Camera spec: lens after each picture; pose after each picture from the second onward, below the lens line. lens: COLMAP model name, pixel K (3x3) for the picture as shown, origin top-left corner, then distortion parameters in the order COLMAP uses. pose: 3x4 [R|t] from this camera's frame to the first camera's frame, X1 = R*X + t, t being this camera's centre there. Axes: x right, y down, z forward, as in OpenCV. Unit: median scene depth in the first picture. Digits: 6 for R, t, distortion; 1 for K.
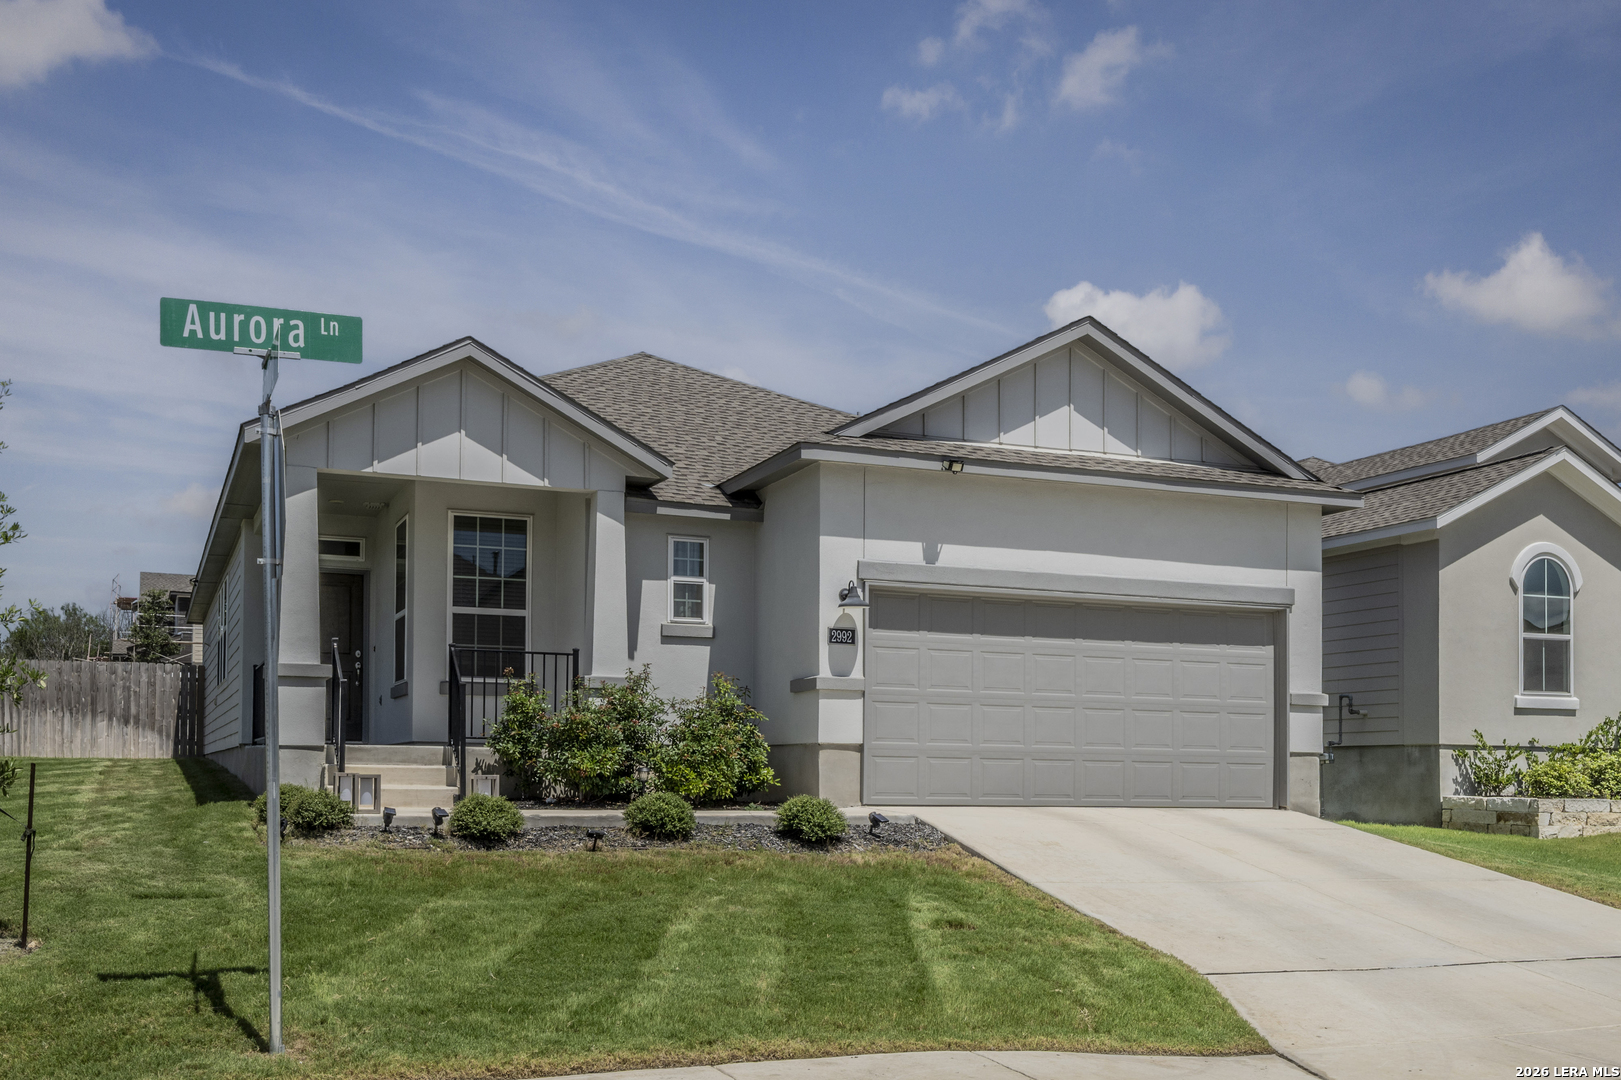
lens RADIAL K [[1657.0, 0, 812.9], [0, 1657.0, 615.9], [0, 0, 1]] dist [-0.010817, 0.000000]
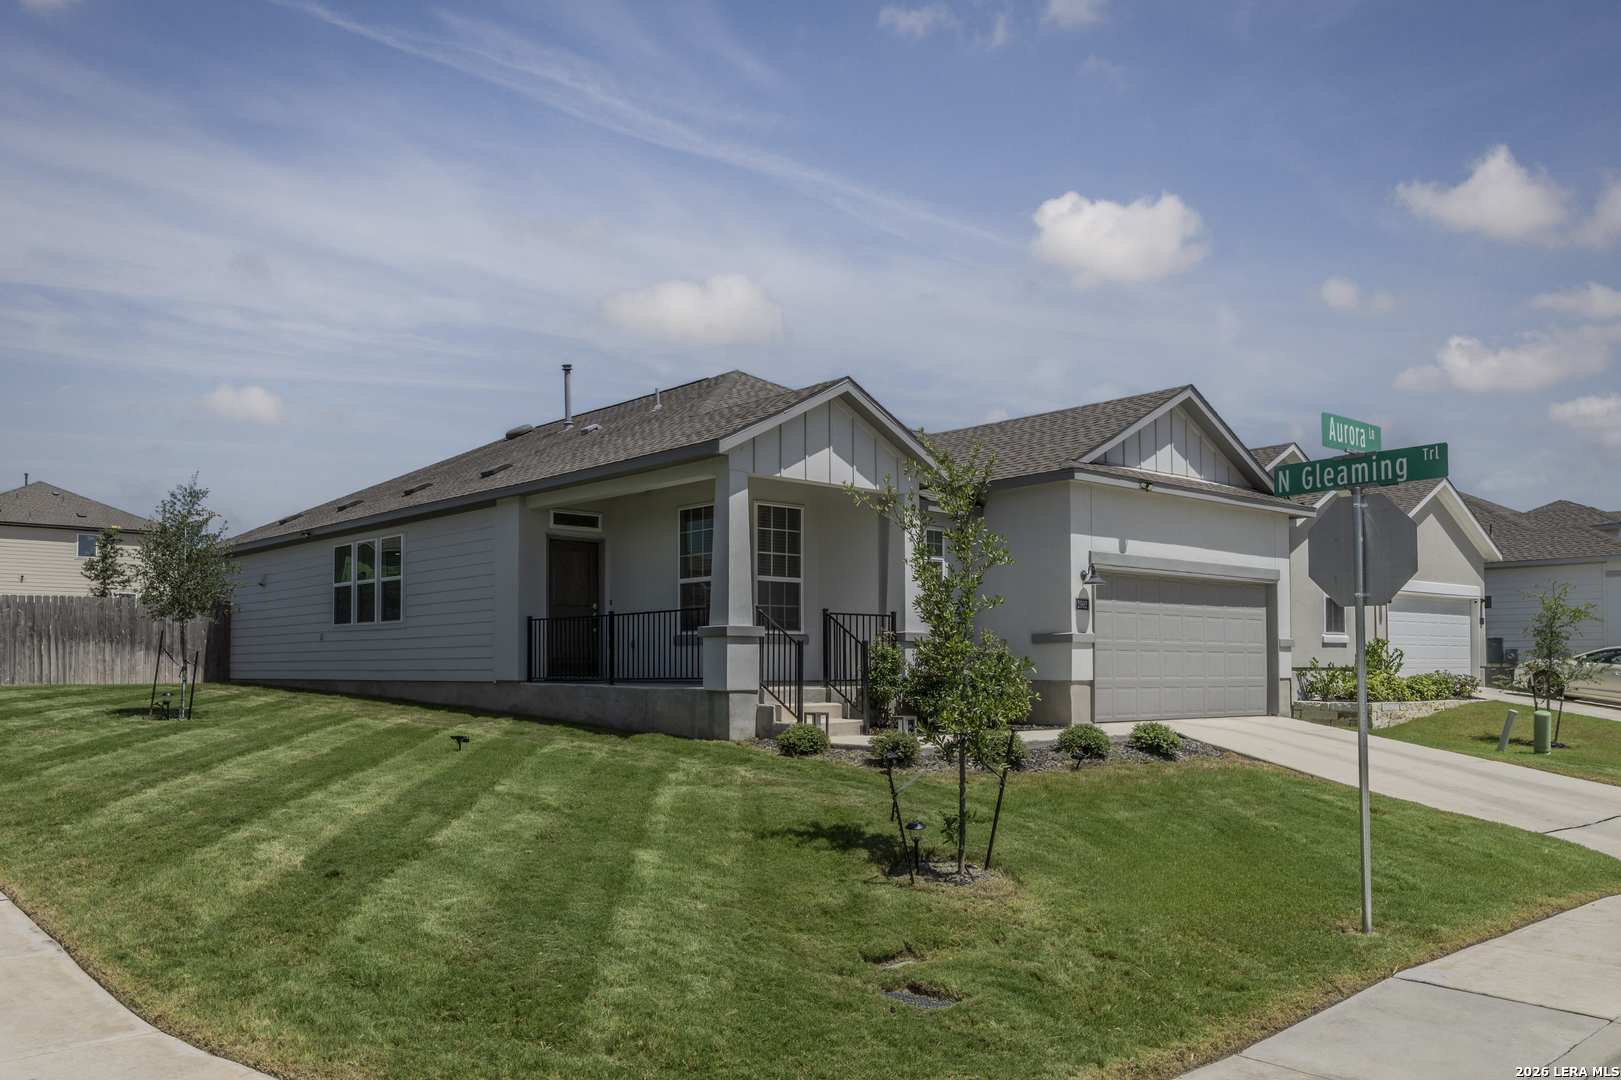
lens RADIAL K [[1275.2, 0, 810.3], [0, 1275.2, 539.6], [0, 0, 1]] dist [0.000582, -0.000965]
pose [[0.940926, 0.021488, 0.337930, -0.558377], [-0.020752, 0.999768, -0.005789, -0.031284], [-0.337976, -0.001565, 0.941154, 0.051393]]
